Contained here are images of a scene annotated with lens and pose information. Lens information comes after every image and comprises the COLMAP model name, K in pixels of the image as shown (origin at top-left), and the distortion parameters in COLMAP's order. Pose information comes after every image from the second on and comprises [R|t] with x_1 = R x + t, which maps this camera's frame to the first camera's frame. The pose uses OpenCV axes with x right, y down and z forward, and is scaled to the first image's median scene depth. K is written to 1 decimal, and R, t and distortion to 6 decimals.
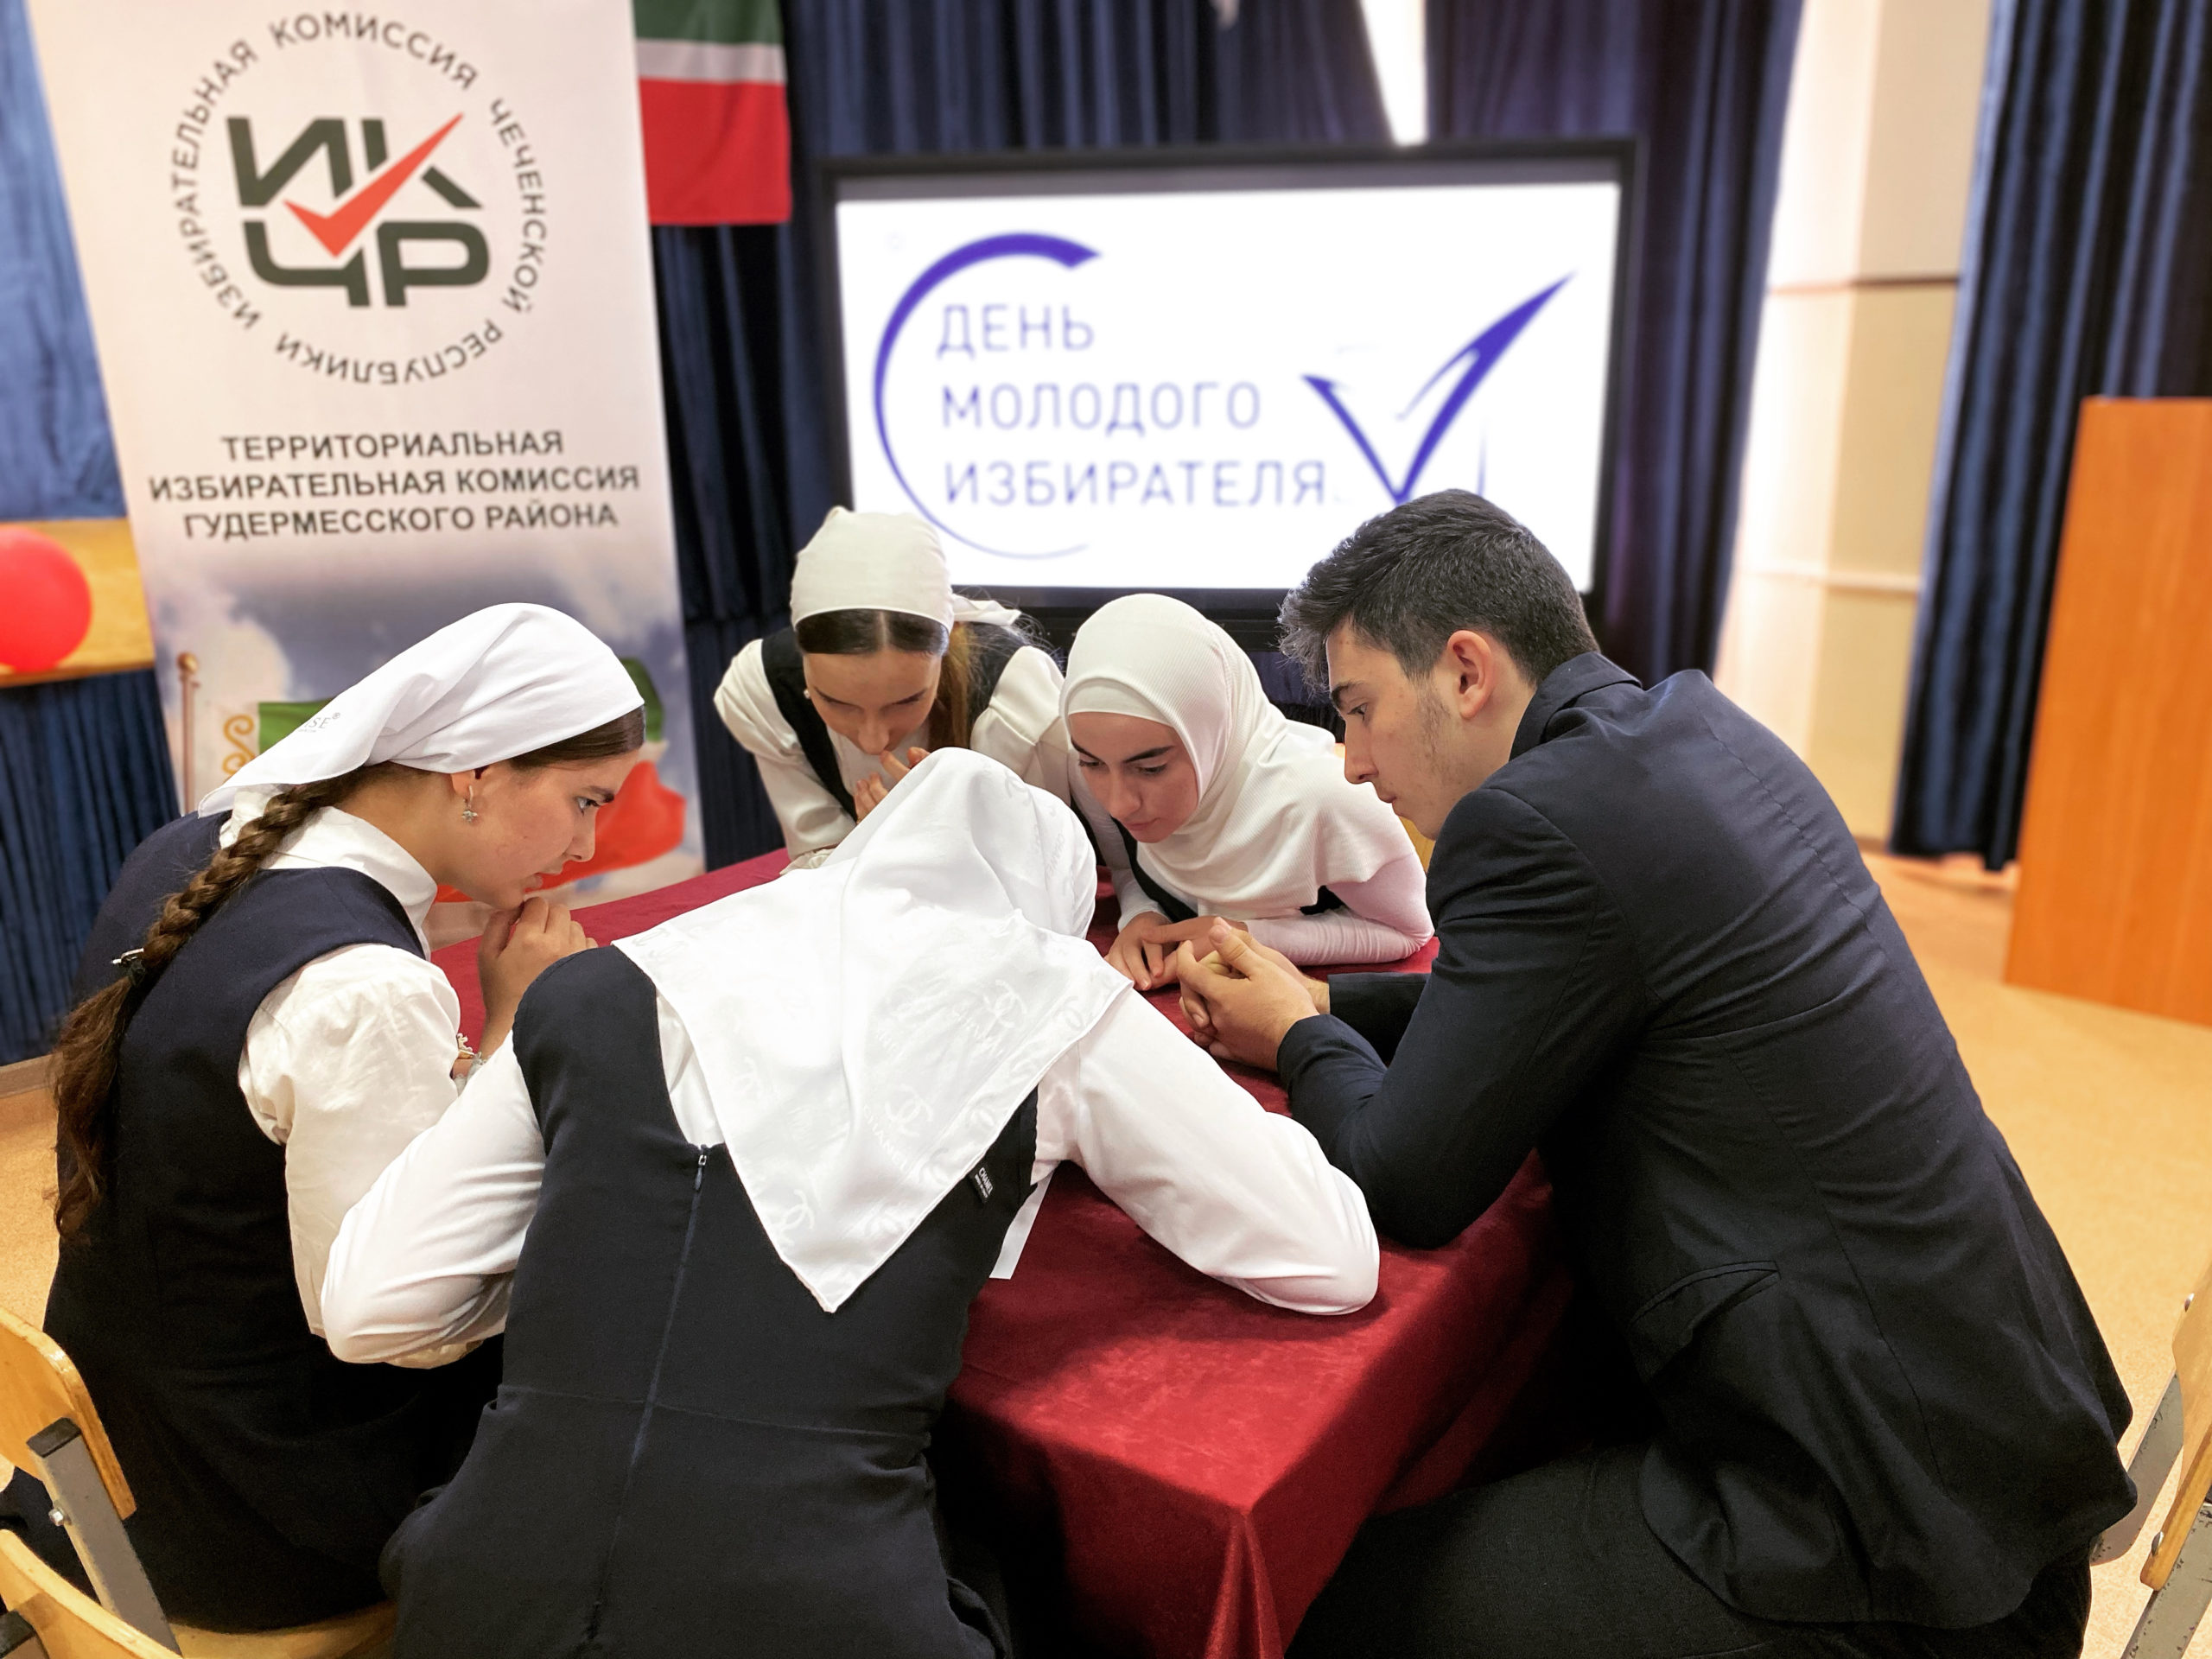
lens RADIAL K [[1693.3, 0, 1133.5], [0, 1693.3, 811.4], [0, 0, 1]] dist [0.031436, -0.023819]
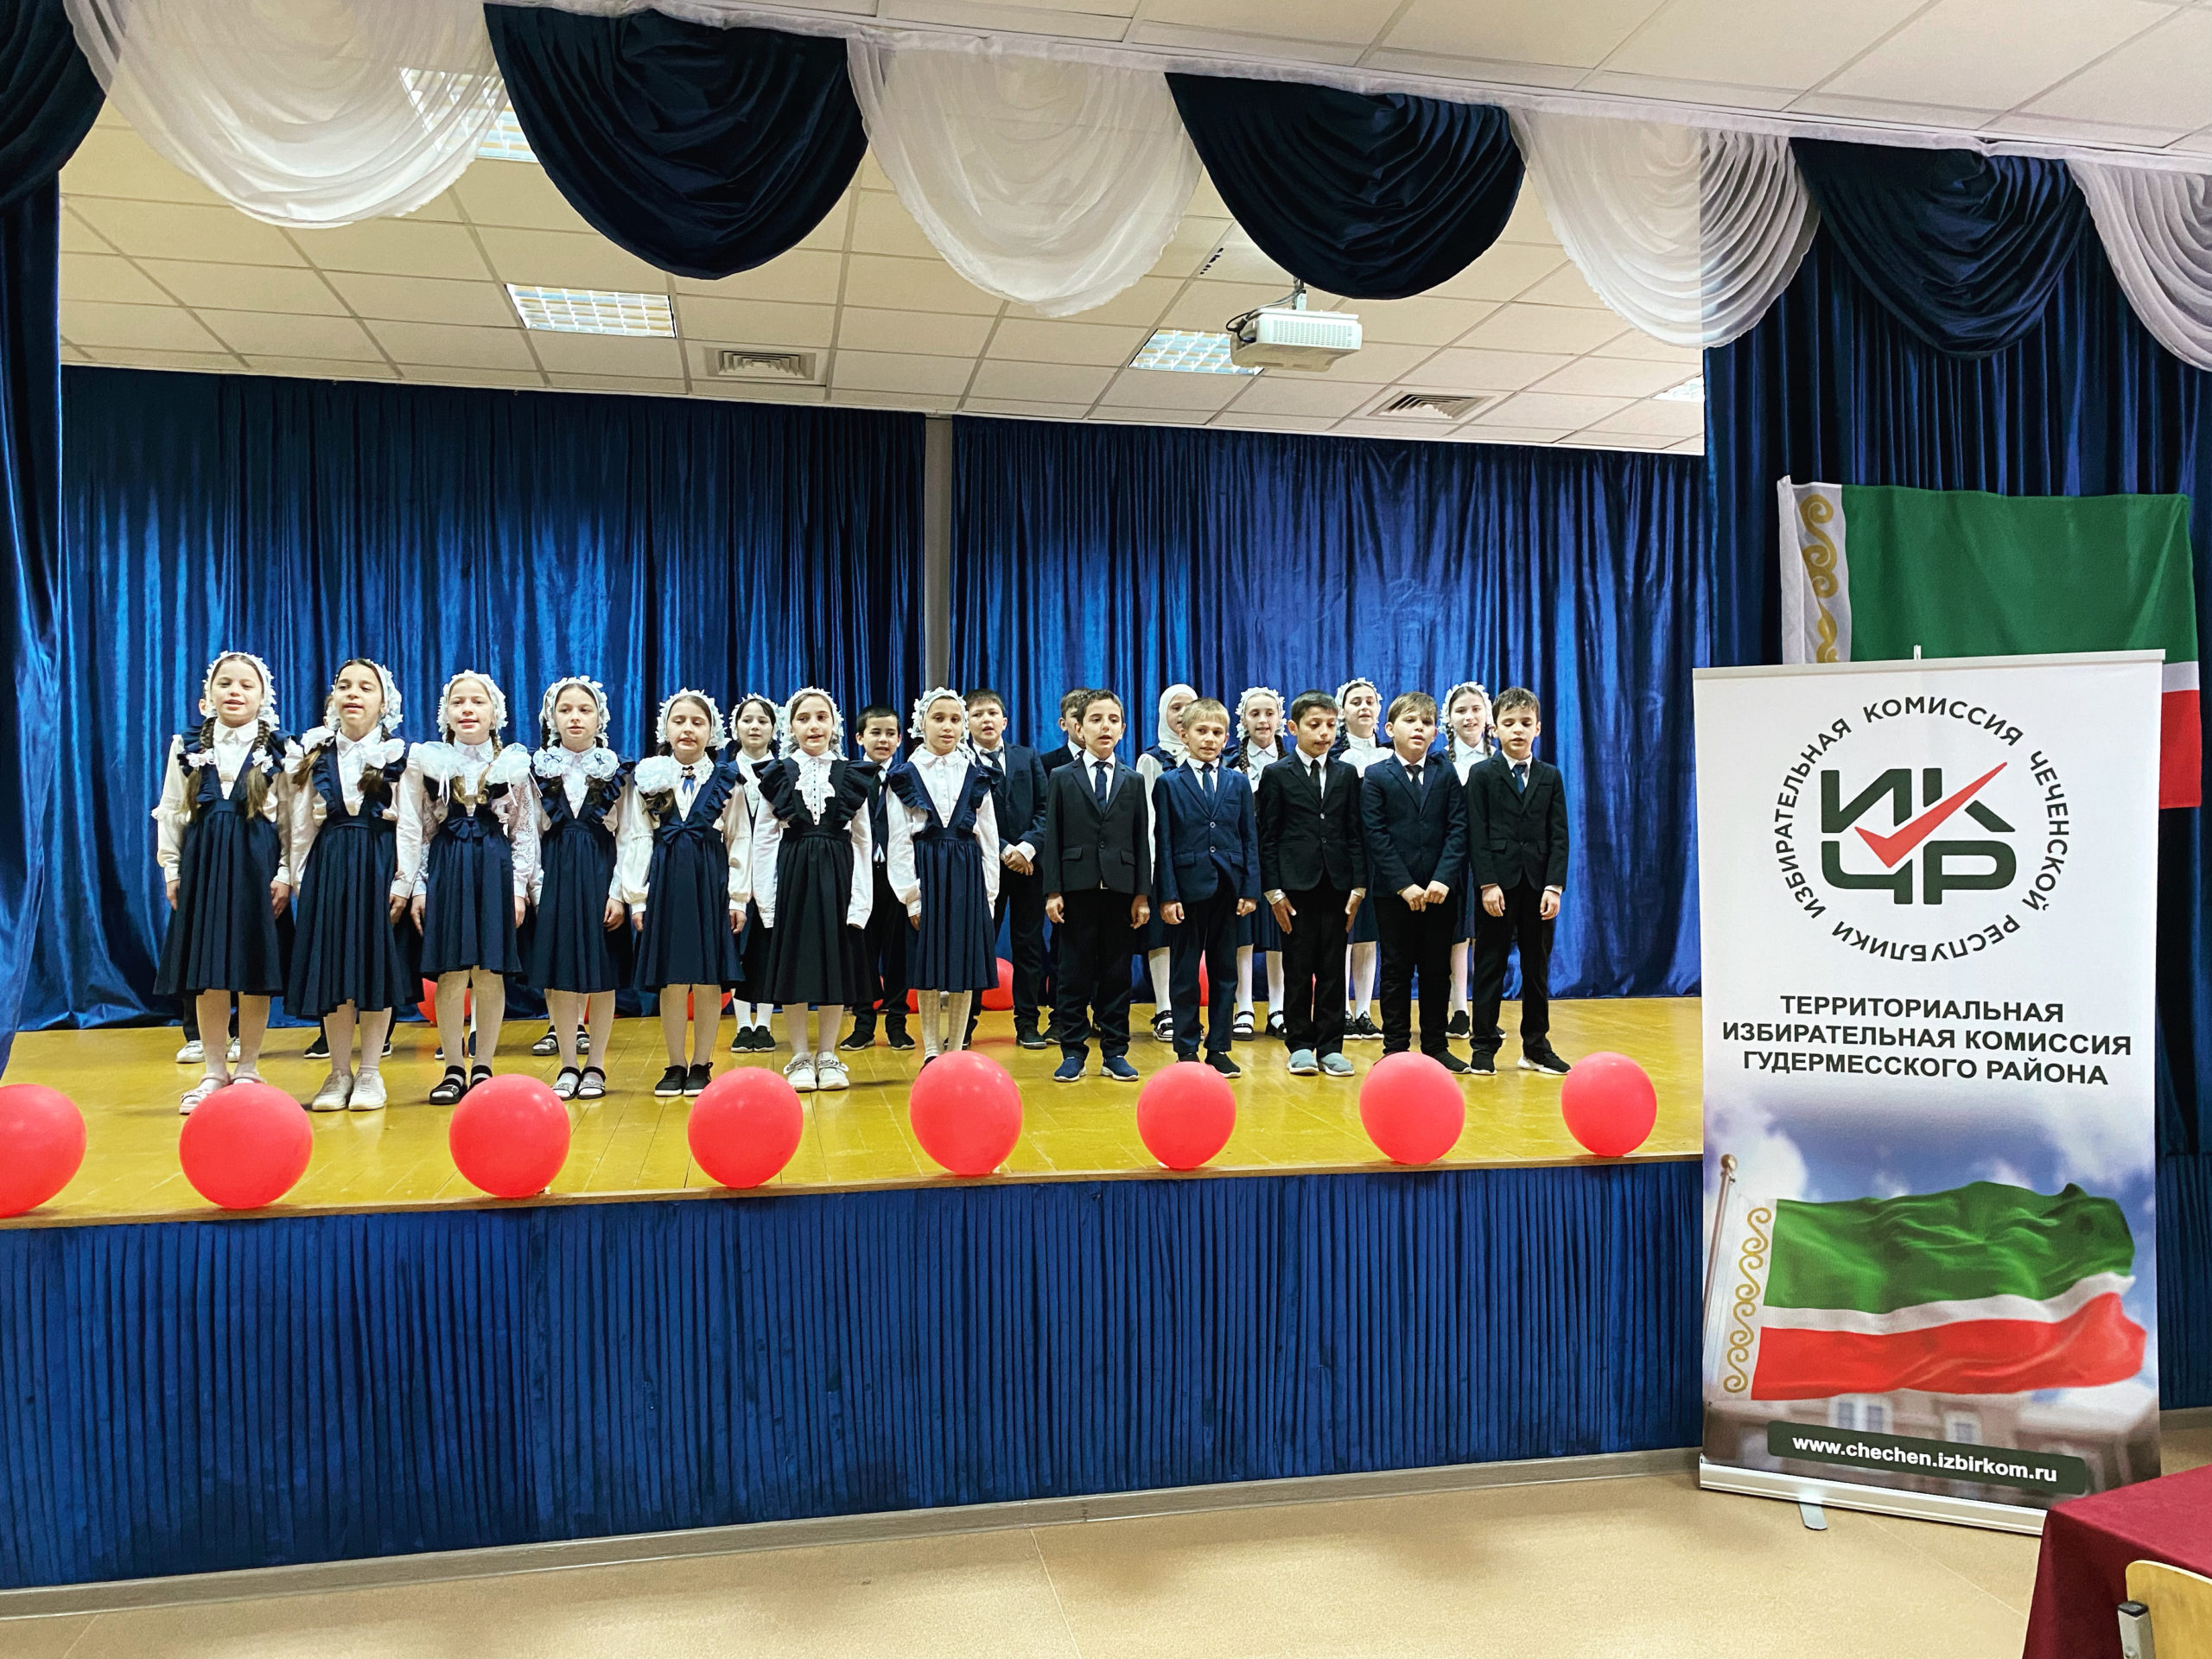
lens RADIAL K [[1693.3, 0, 1117.3], [0, 1693.3, 809.0], [0, 0, 1]] dist [0.031436, -0.023819]
pose [[0.835175, 0.000019, -0.549984, -0.236782], [-0.146245, 0.964006, -0.222046, 0.009829], [0.530184, 0.265880, 0.805117, -0.373849]]
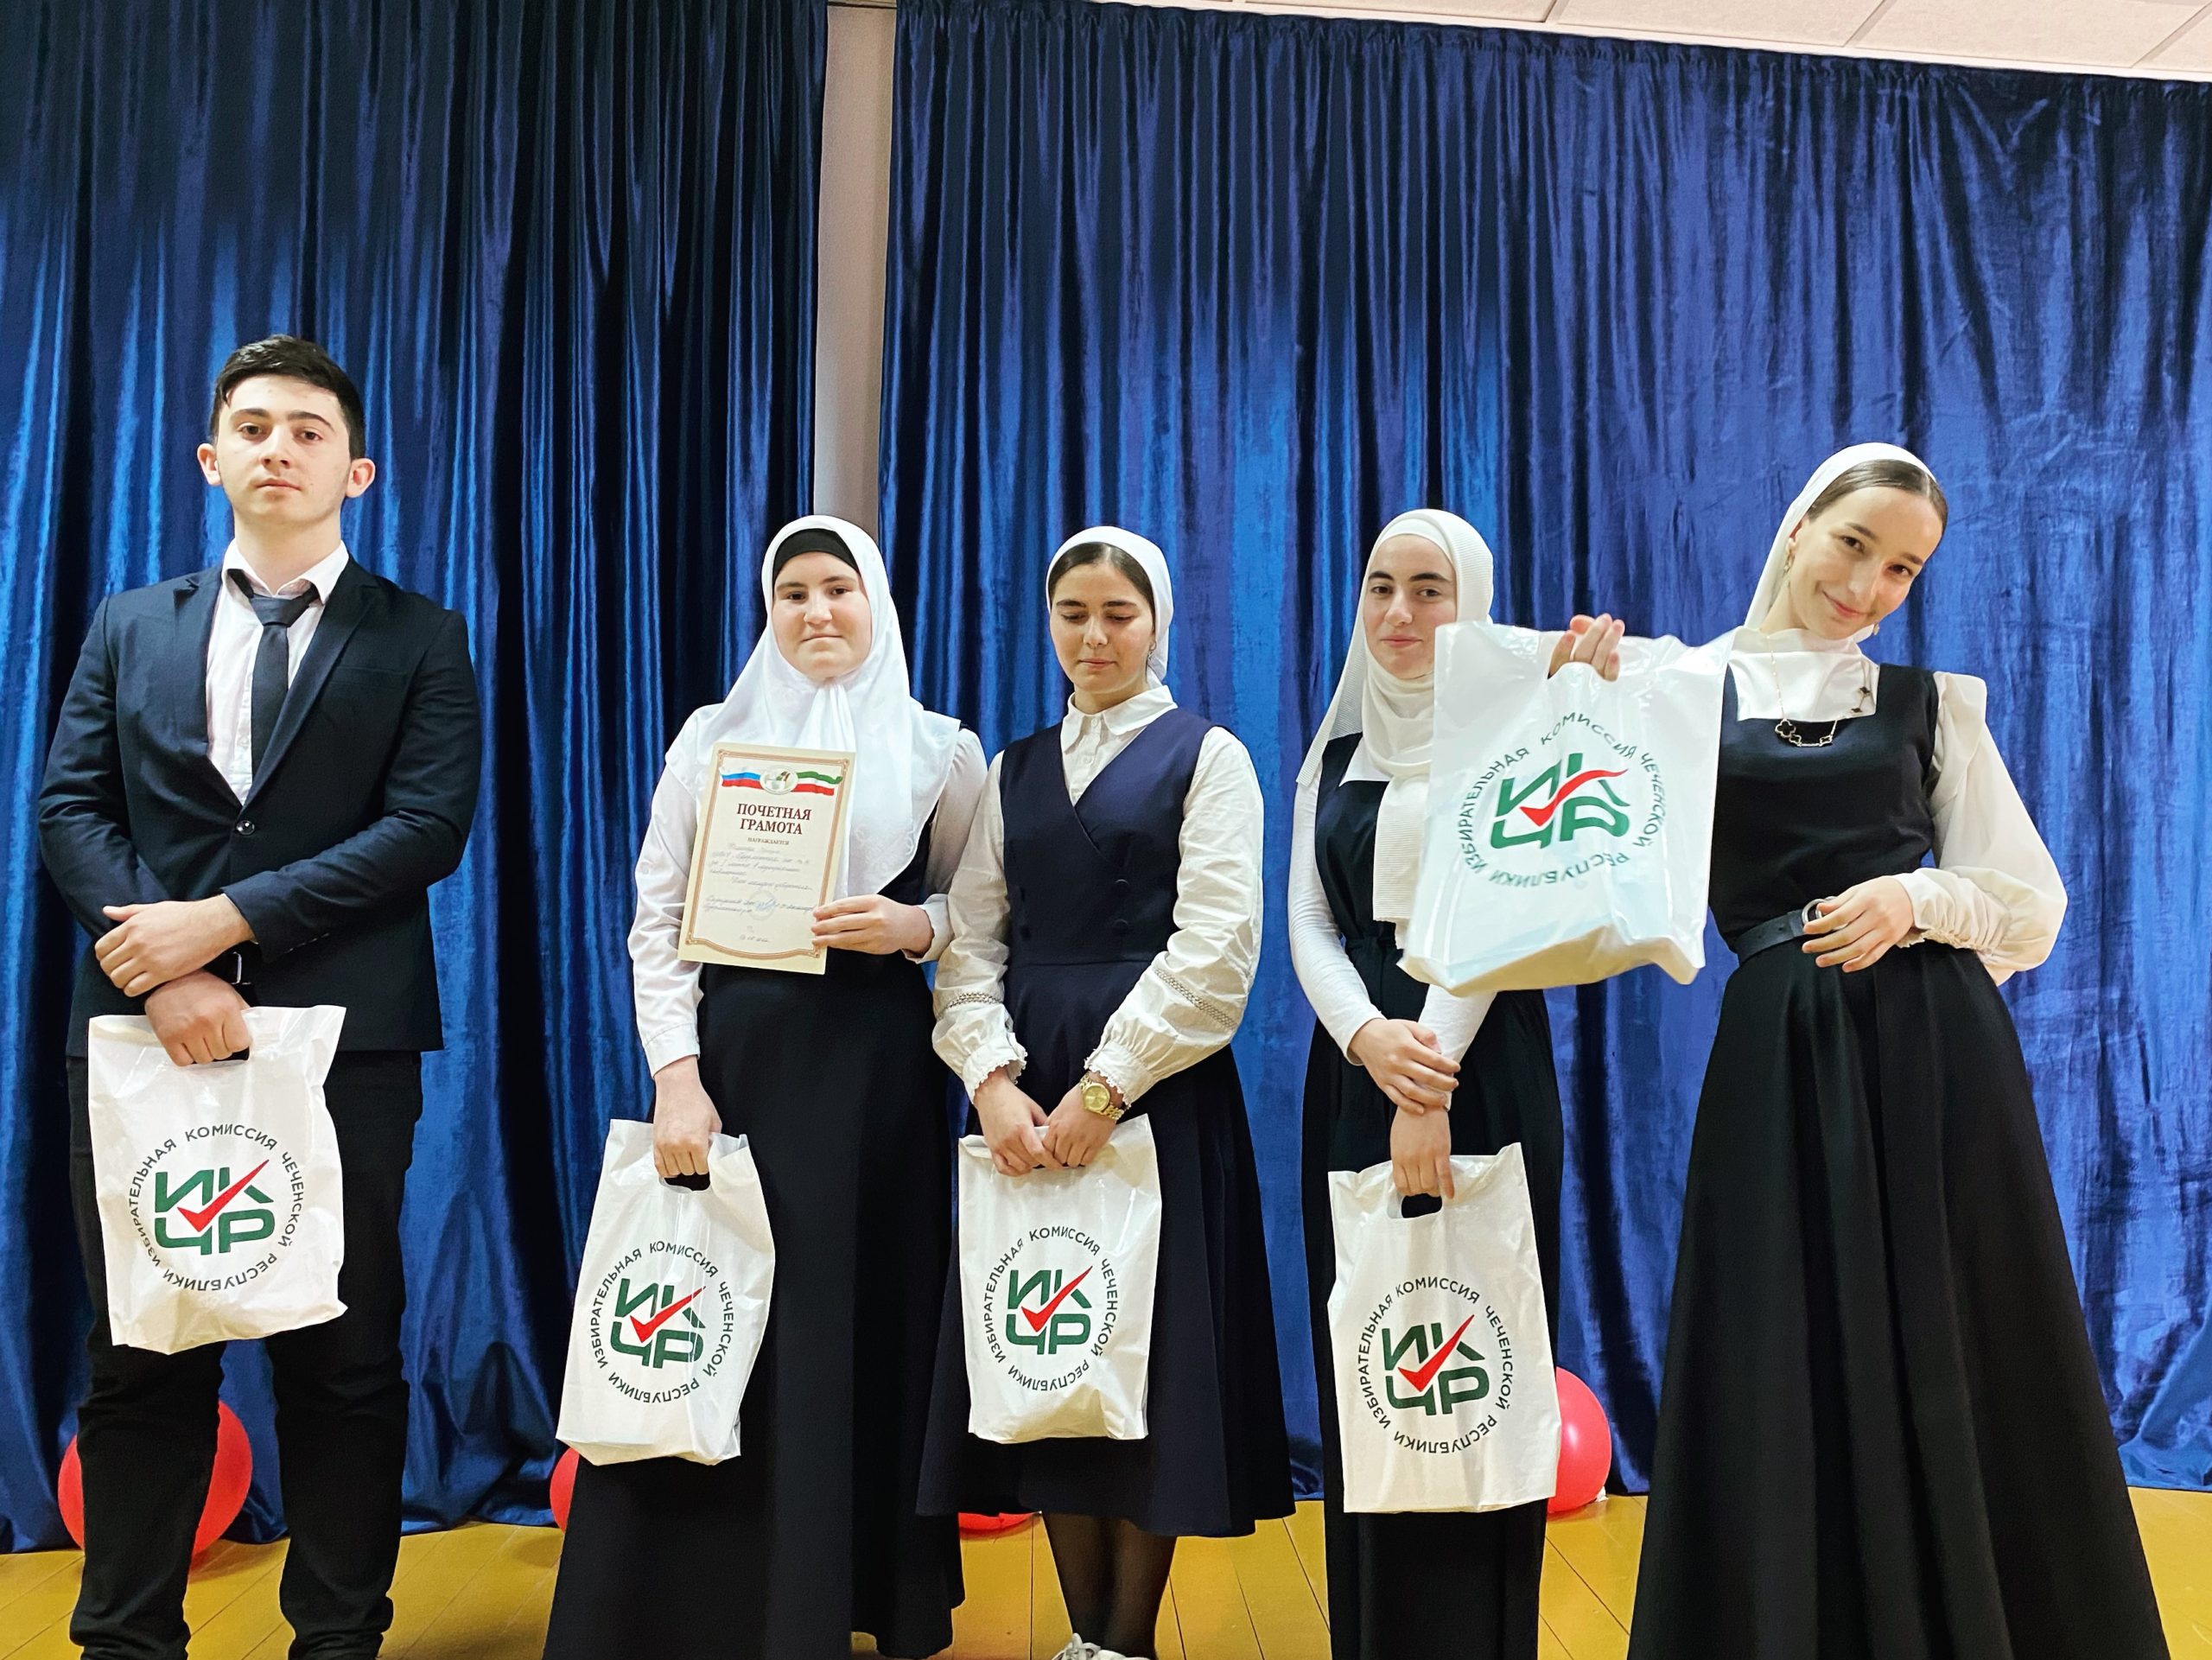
lens RADIAL K [[1693.4, 0, 1148.3], [0, 1693.4, 837.4], [0, 0, 1]] dist [0.031436, -0.023819]
pose [[0.763952, -0.026889, -0.644713, -1.068961], [-0.178377, 0.951397, -0.251047, -0.369749], [0.620128, 0.306790, 0.722026, 0.865339]]
